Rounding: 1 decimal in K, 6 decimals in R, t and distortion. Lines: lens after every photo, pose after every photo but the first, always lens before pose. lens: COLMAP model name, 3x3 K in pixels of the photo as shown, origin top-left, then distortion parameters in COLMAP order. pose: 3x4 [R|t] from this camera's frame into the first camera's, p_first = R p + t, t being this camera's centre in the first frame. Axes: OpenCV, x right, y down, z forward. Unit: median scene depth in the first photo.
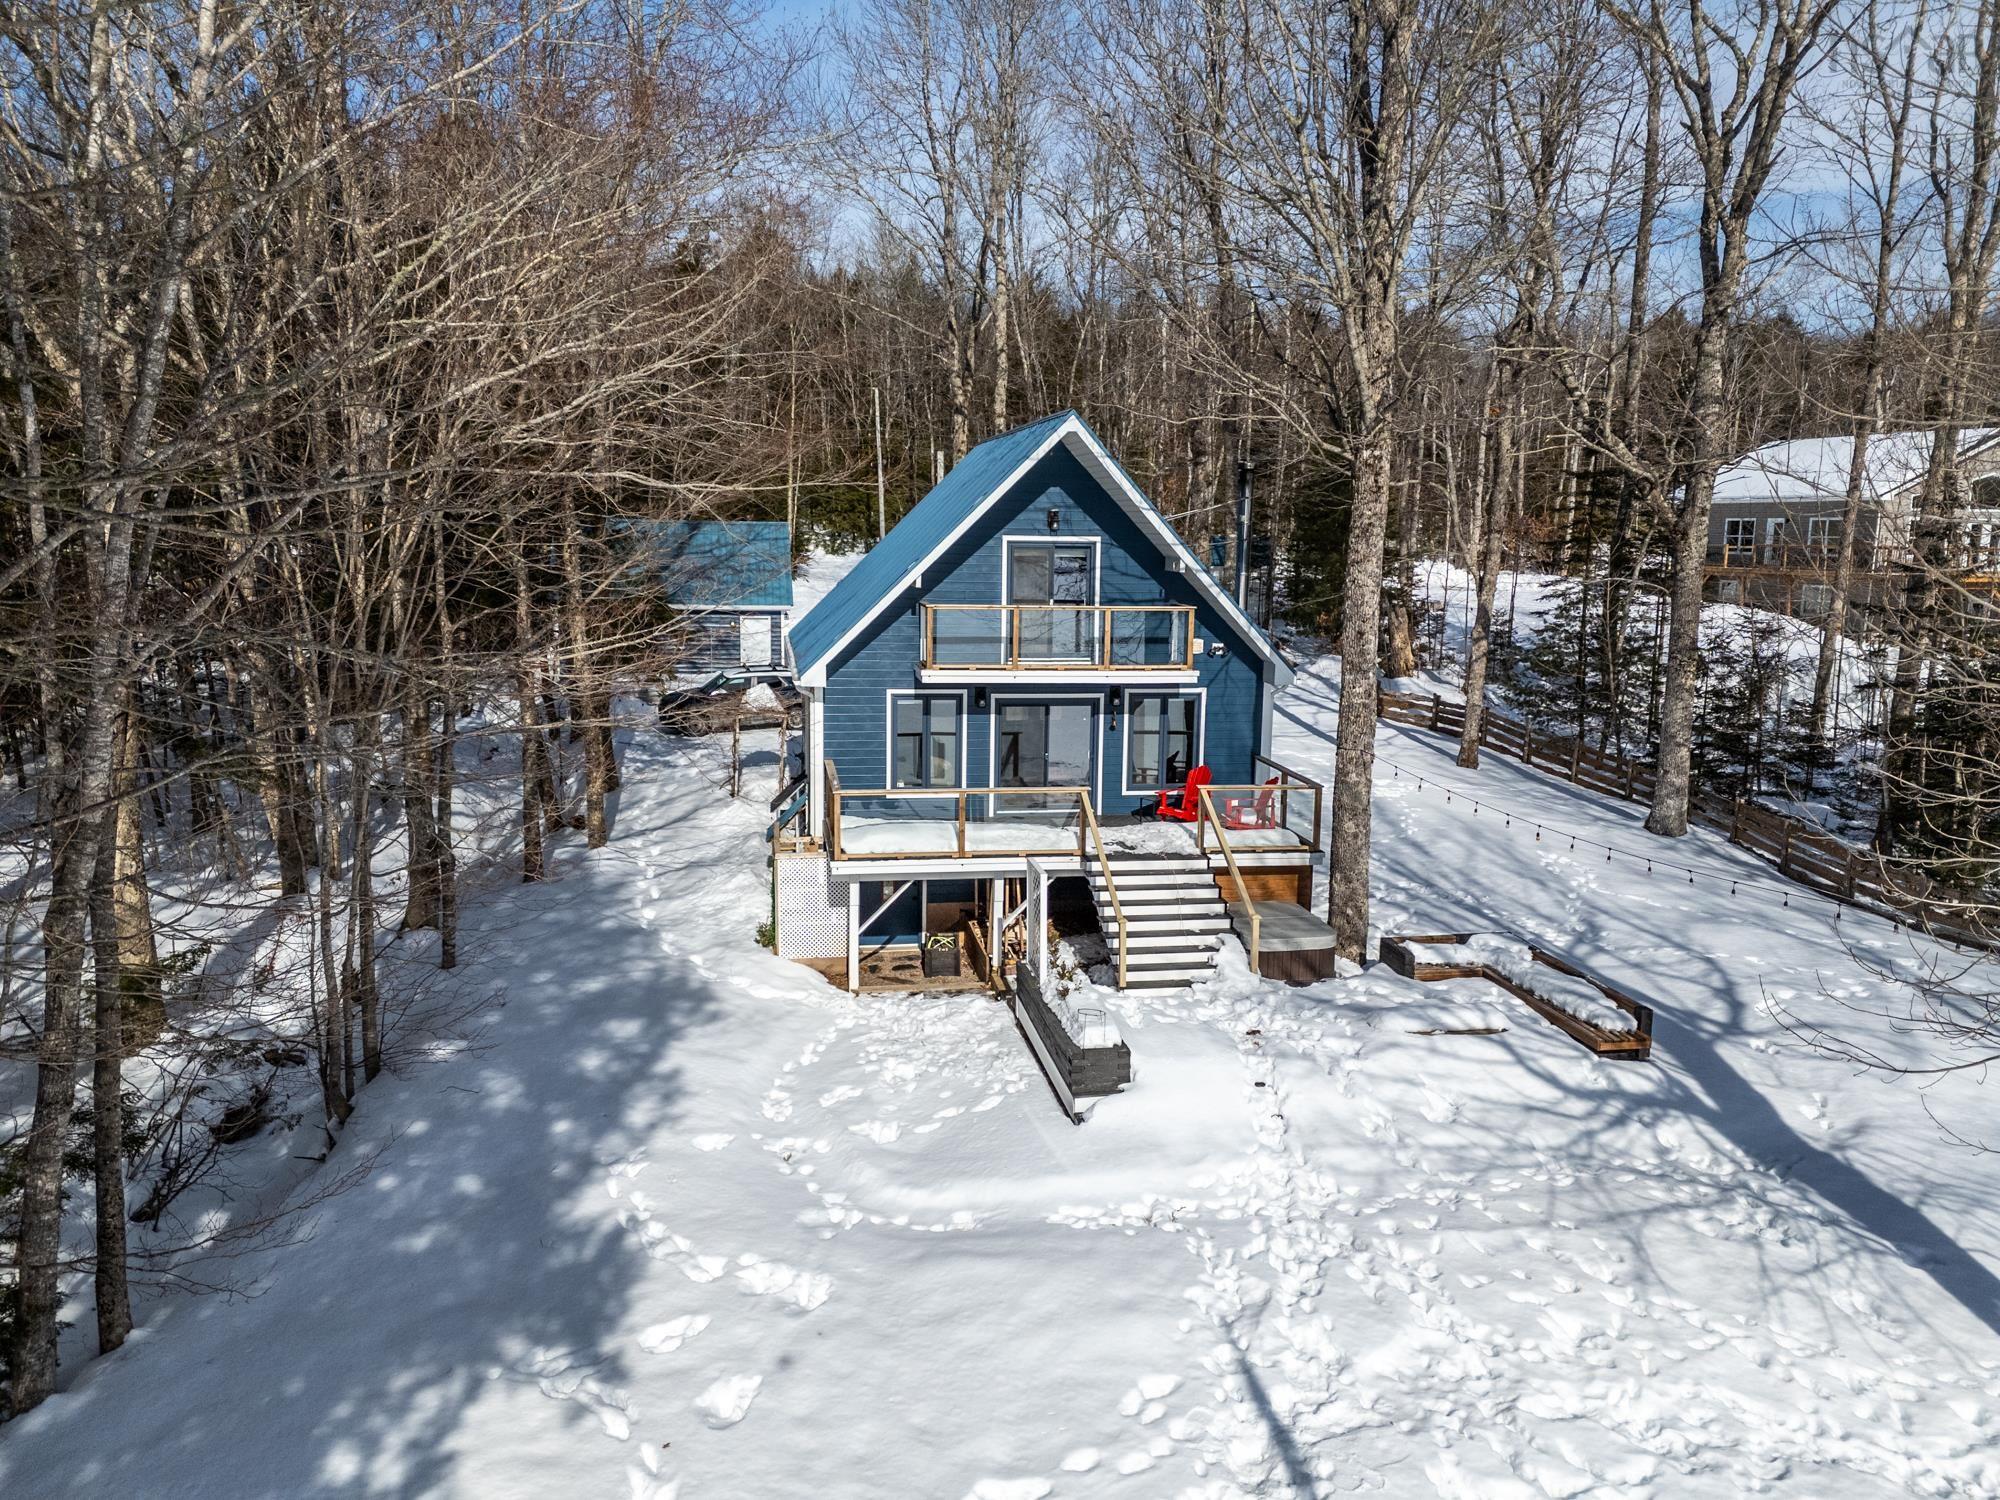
lens RADIAL K [[1459.4, 0, 997.0], [0, 1459.4, 735.8], [0, 0, 1]] dist [0.032430, -0.004045]
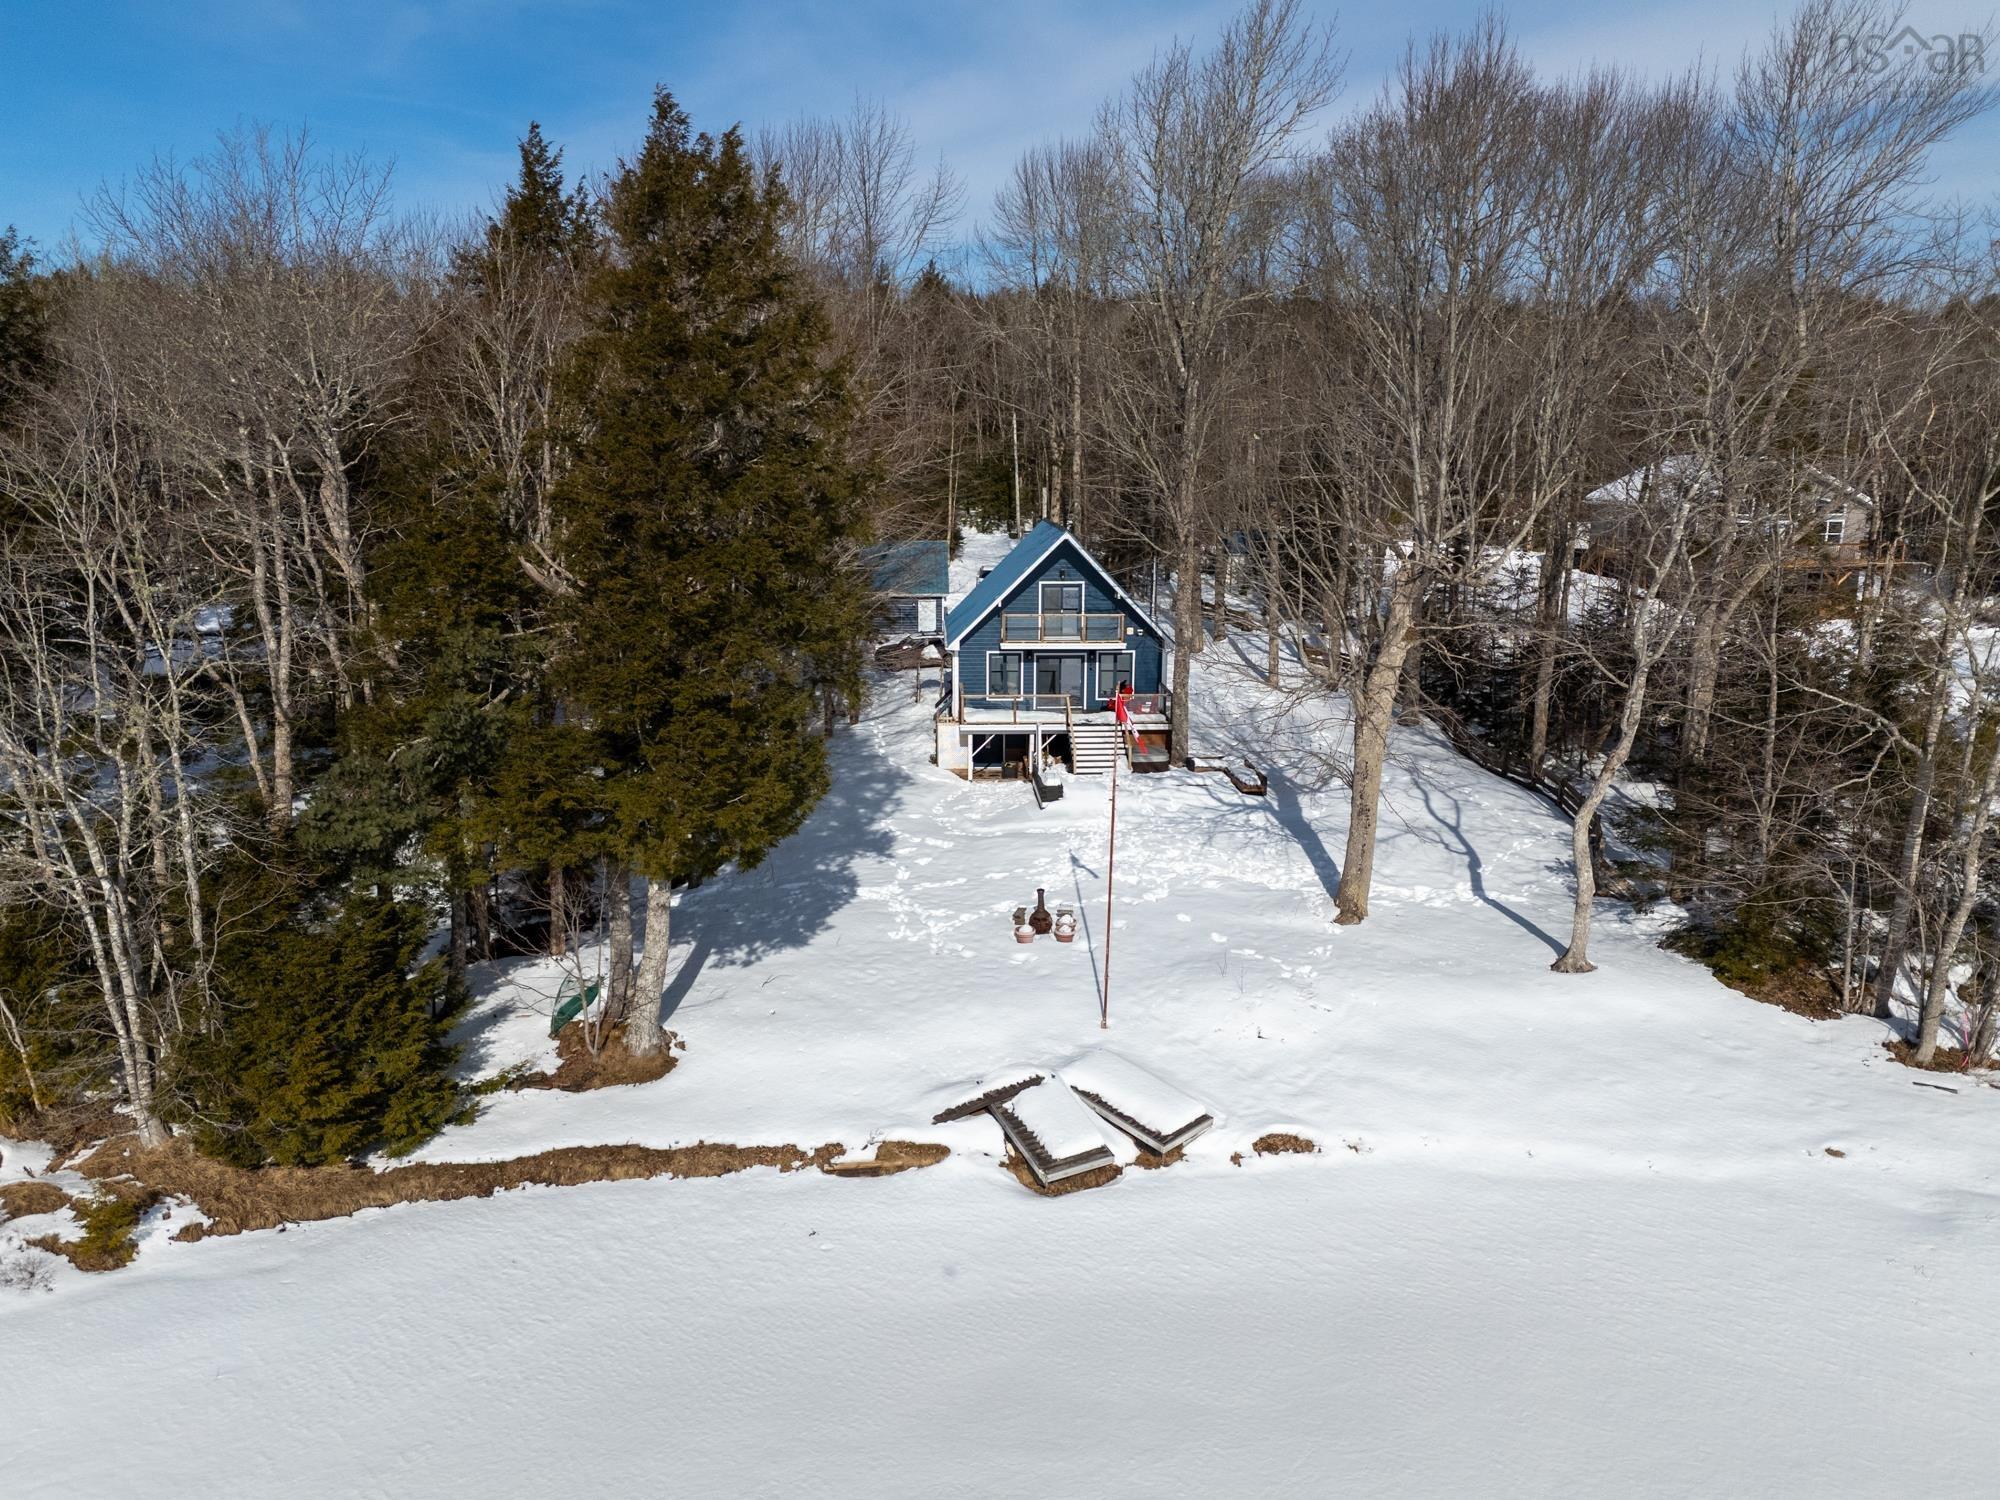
lens RADIAL K [[1459.4, 0, 1000.2], [0, 1459.4, 761.6], [0, 0, 1]] dist [0.032430, -0.004045]
pose [[0.993914, 0.011681, -0.109539, 0.201138], [-0.004838, 0.998031, 0.062529, -0.003005], [0.110053, -0.061618, 0.992014, -1.285451]]
